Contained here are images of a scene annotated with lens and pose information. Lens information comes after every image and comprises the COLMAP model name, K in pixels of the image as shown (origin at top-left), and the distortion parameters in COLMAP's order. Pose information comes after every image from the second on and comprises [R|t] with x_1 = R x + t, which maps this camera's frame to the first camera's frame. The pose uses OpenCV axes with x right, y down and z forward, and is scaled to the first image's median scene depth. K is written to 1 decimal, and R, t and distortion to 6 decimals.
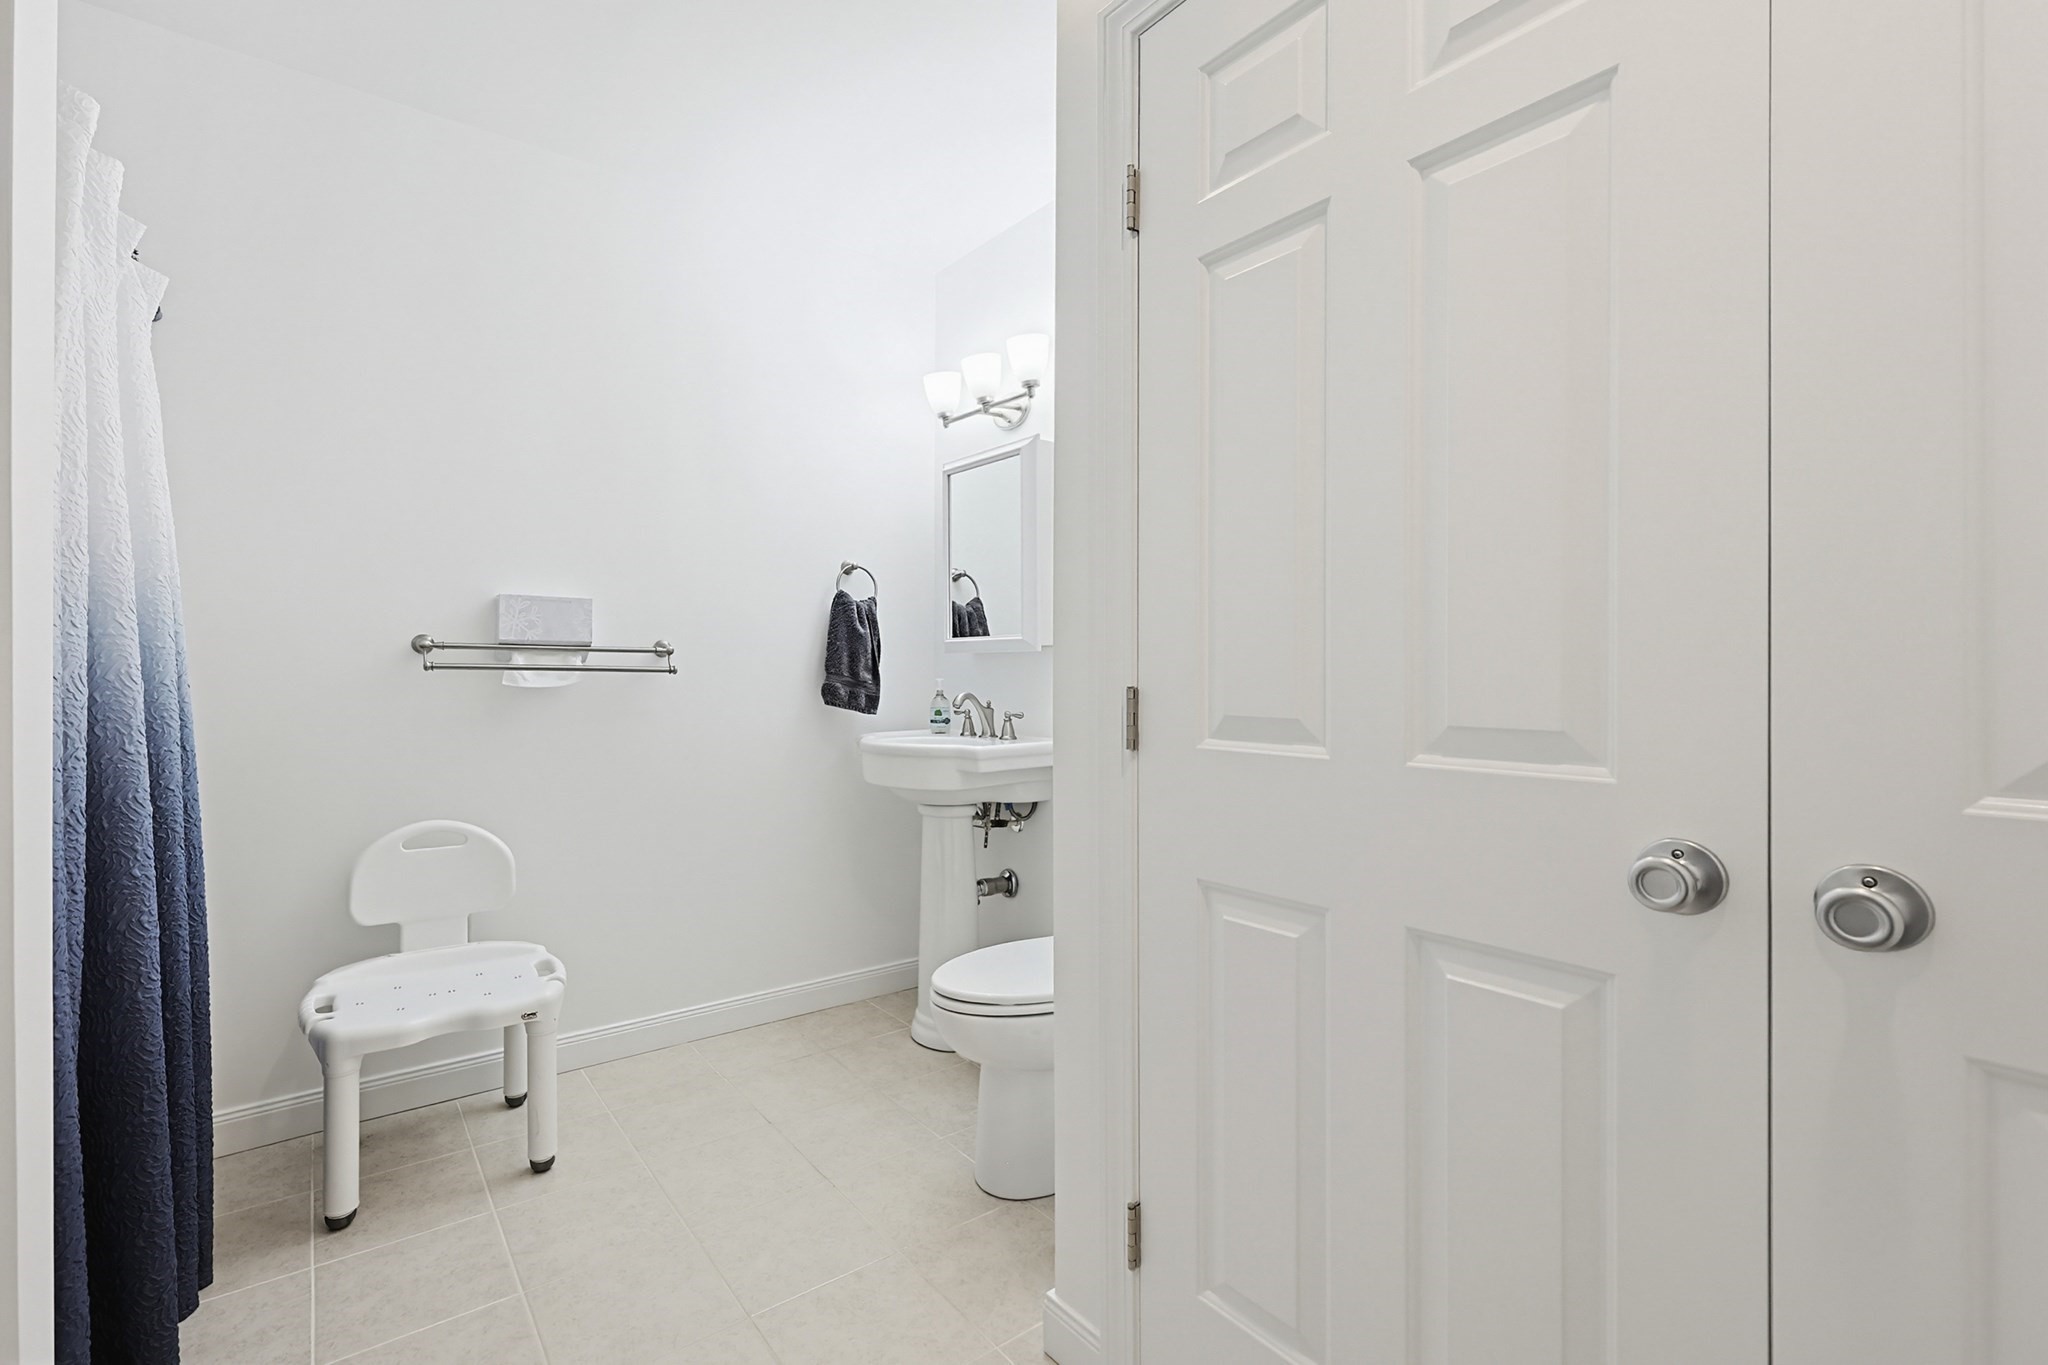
lens RADIAL K [[881.9, 0, 1041.3], [0, 881.9, 664.3], [0, 0, 1]] dist [-0.000800, 0.000178]
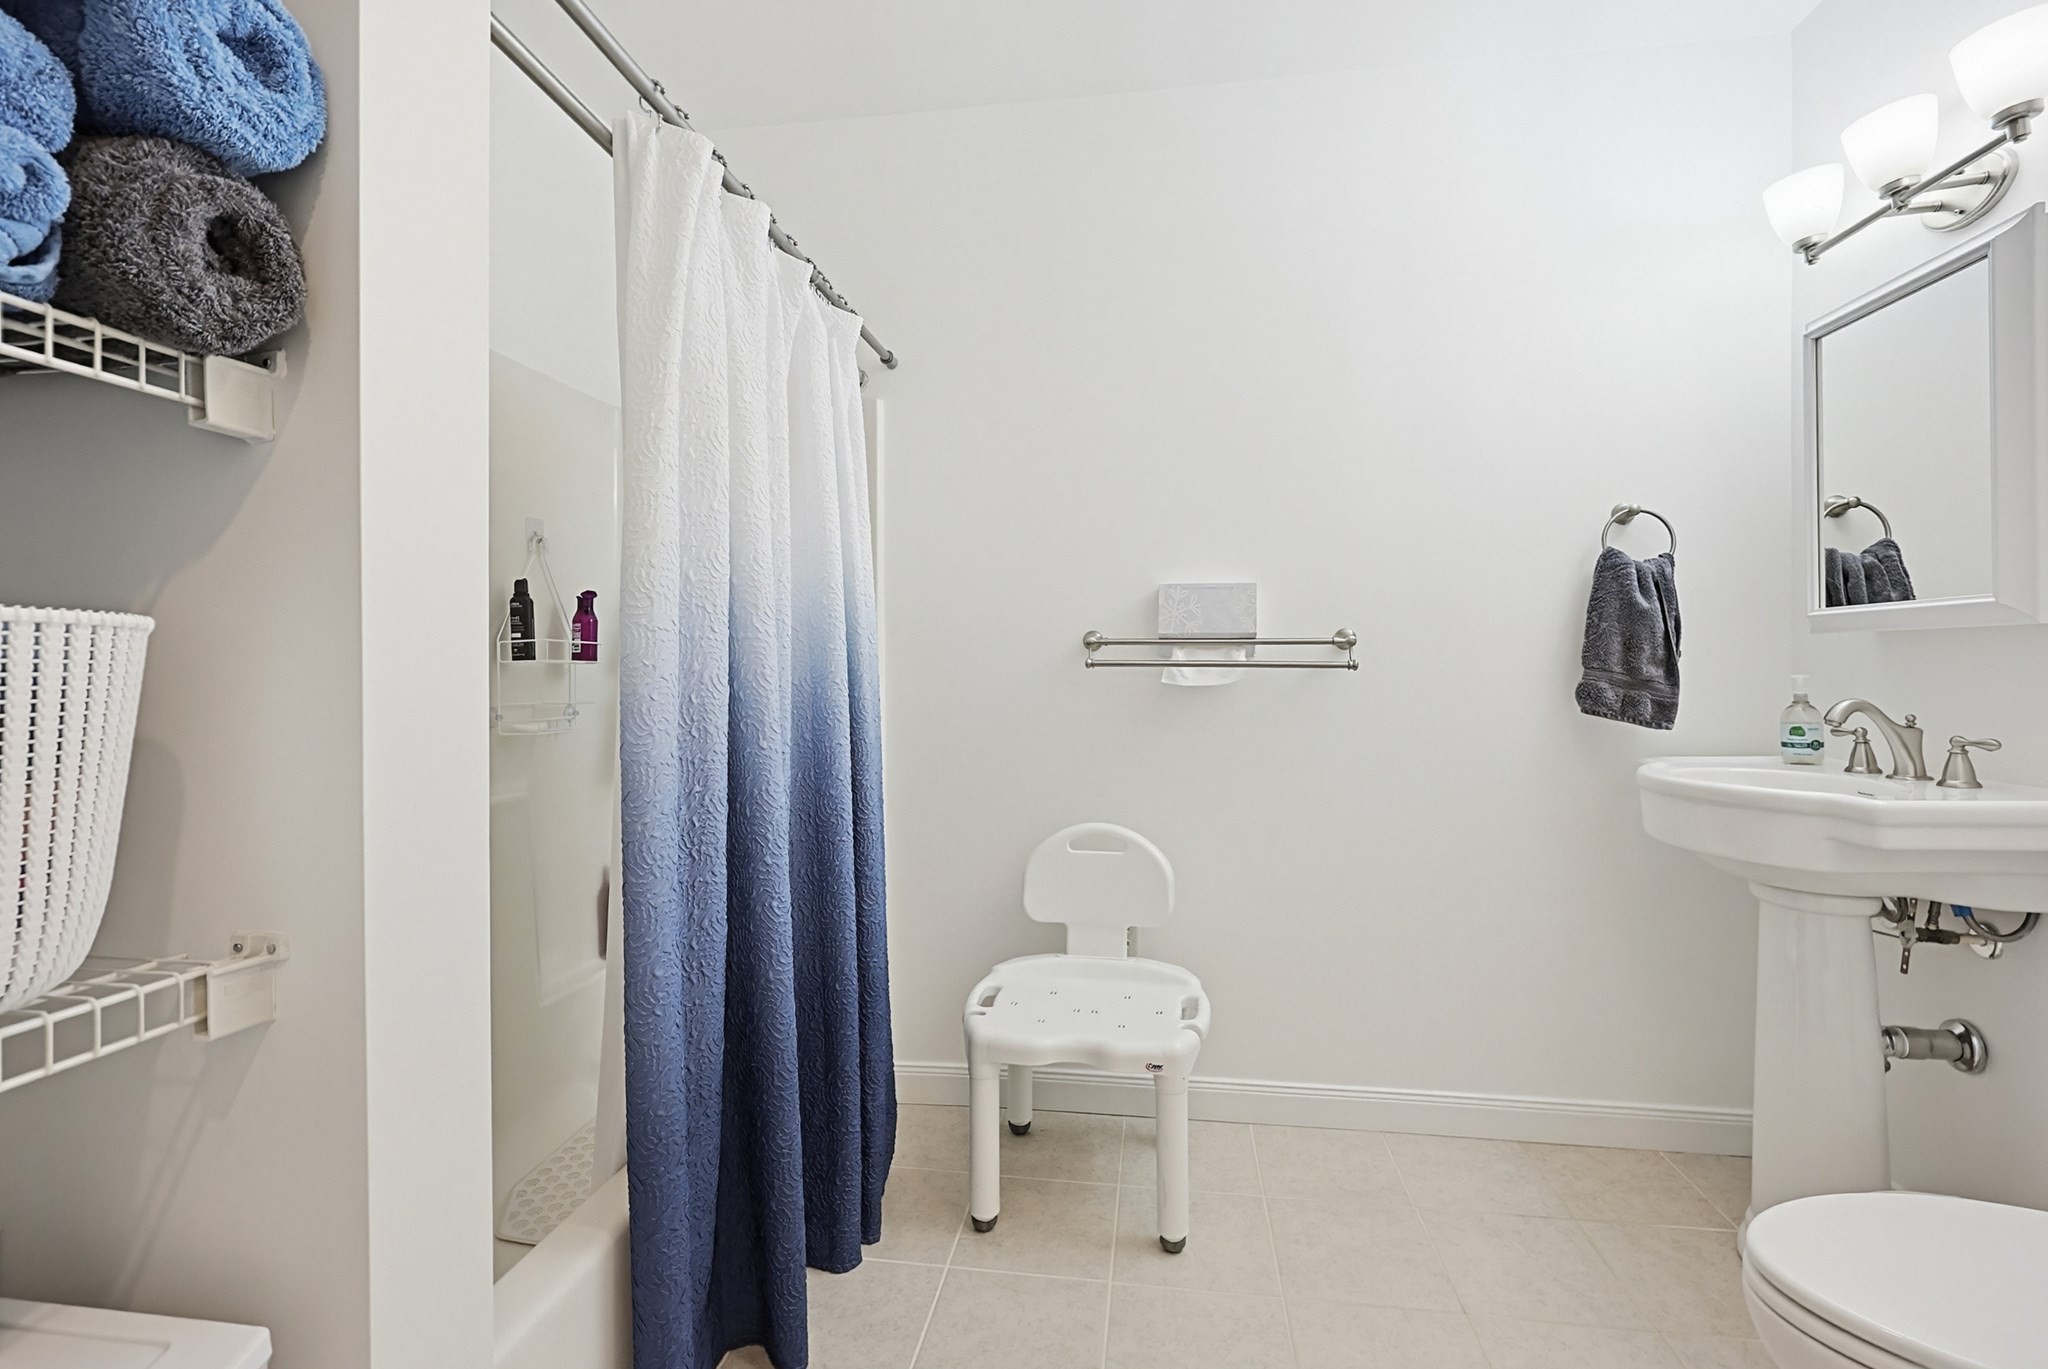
lens RADIAL K [[881.9, 0, 1041.3], [0, 881.9, 666.3], [0, 0, 1]] dist [-0.000800, 0.000178]
pose [[0.658789, -0.003375, -0.752320, -0.001423], [0.012716, 0.999897, 0.006650, -0.001215], [0.752220, -0.013947, 0.658765, 0.214480]]
